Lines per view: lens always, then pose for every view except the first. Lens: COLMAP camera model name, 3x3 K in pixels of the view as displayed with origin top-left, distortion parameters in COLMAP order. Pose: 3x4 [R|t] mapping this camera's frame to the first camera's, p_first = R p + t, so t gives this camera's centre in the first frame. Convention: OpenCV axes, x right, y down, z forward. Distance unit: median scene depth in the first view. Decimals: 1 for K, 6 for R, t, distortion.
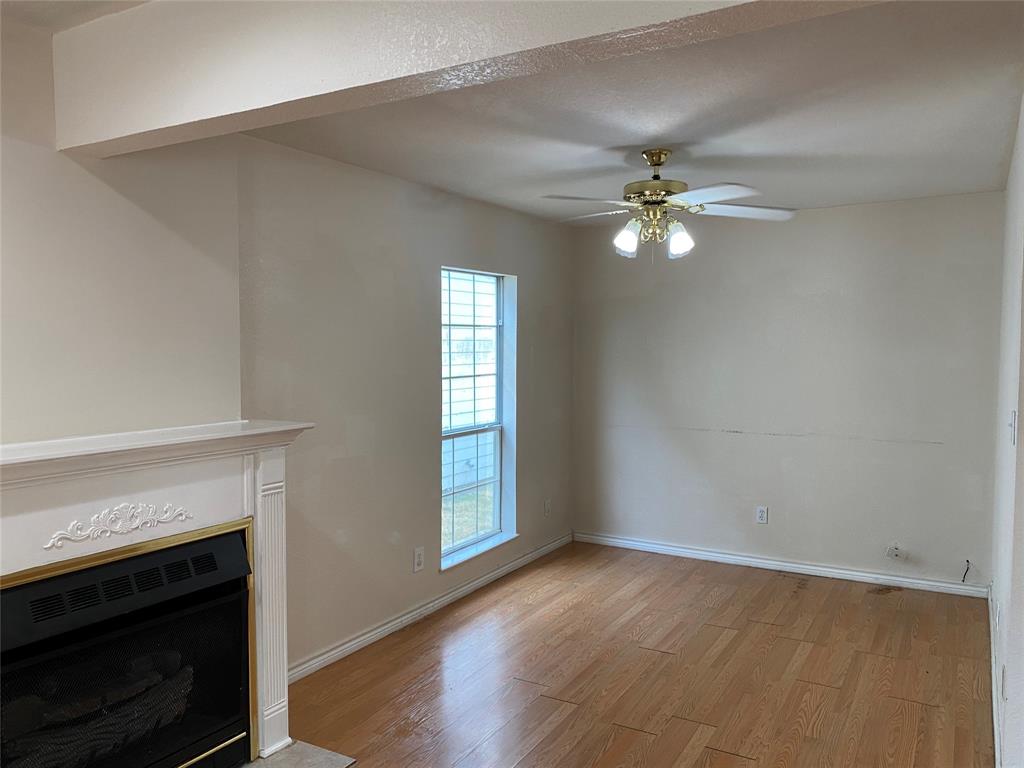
lens RADIAL K [[785.6, 0, 515.8], [0, 785.6, 397.9], [0, 0, 1]] dist [-0.005077, 0.001393]
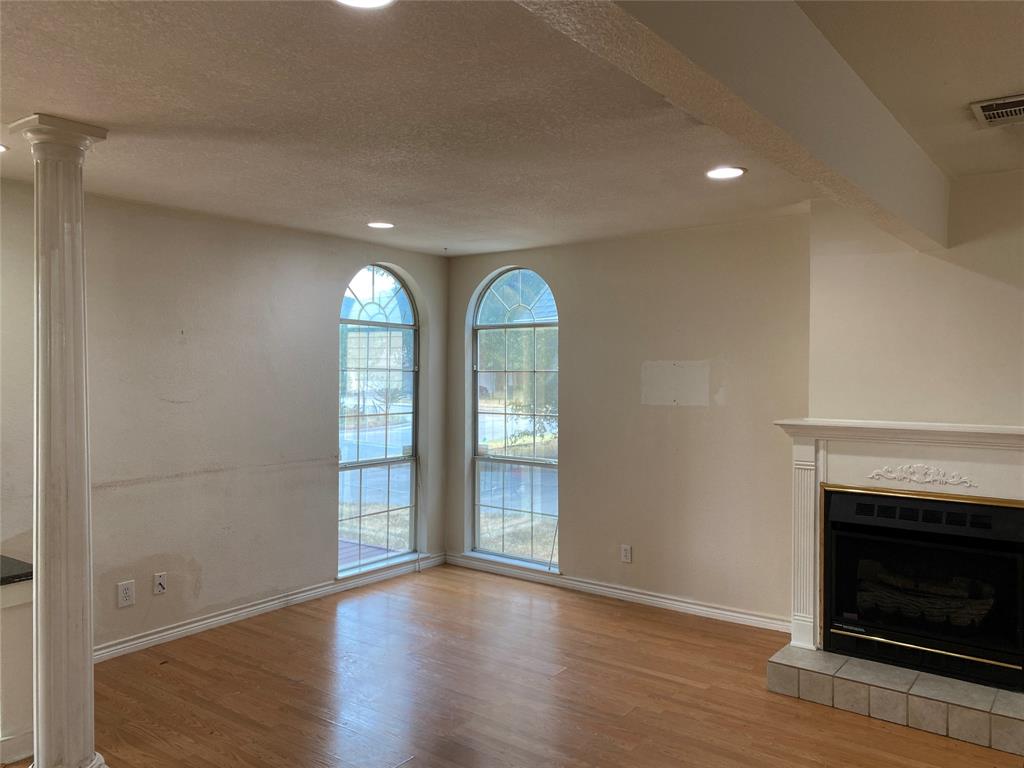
lens RADIAL K [[774.5, 0, 506.4], [0, 774.5, 379.0], [0, 0, 1]] dist [-0.005904, -0.009594]
pose [[-0.127475, 0.019086, -0.991658, 0.633327], [-0.064142, 0.997563, 0.027445, -0.015638], [0.989766, 0.067106, -0.125940, 0.184794]]
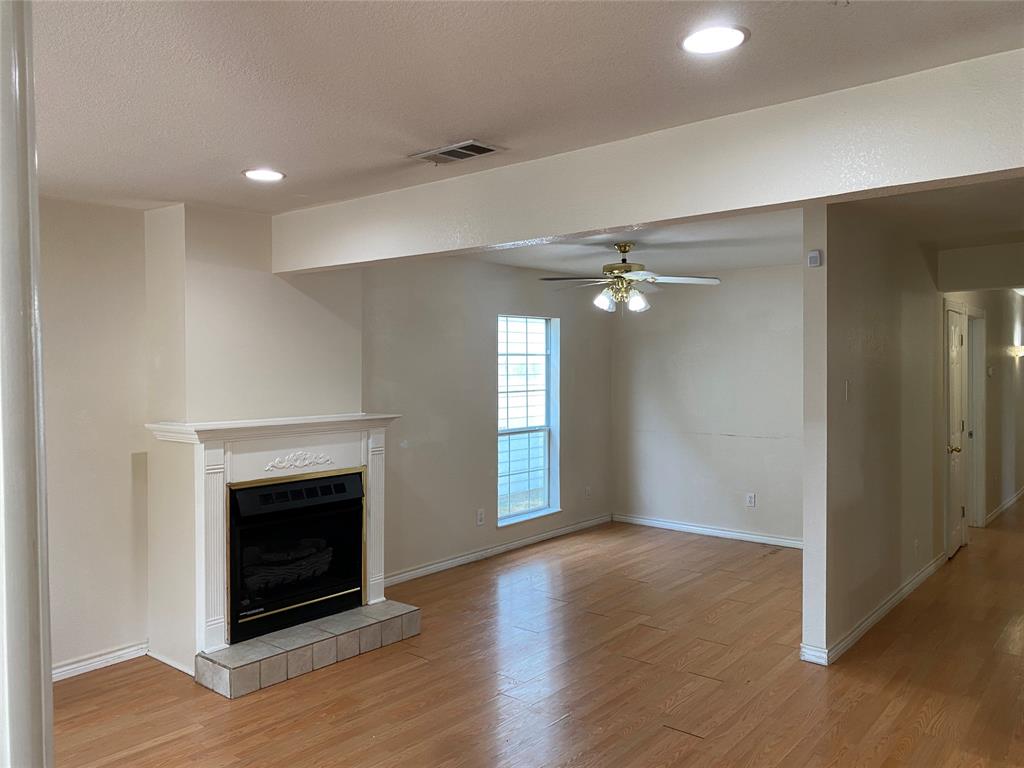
lens RADIAL K [[774.5, 0, 506.4], [0, 774.5, 379.0], [0, 0, 1]] dist [-0.005904, -0.009594]
pose [[0.985772, 0.001779, -0.168081, 0.173141], [-0.010446, 0.998660, -0.050693, 0.025600], [0.167766, 0.051728, 0.984469, -0.433998]]
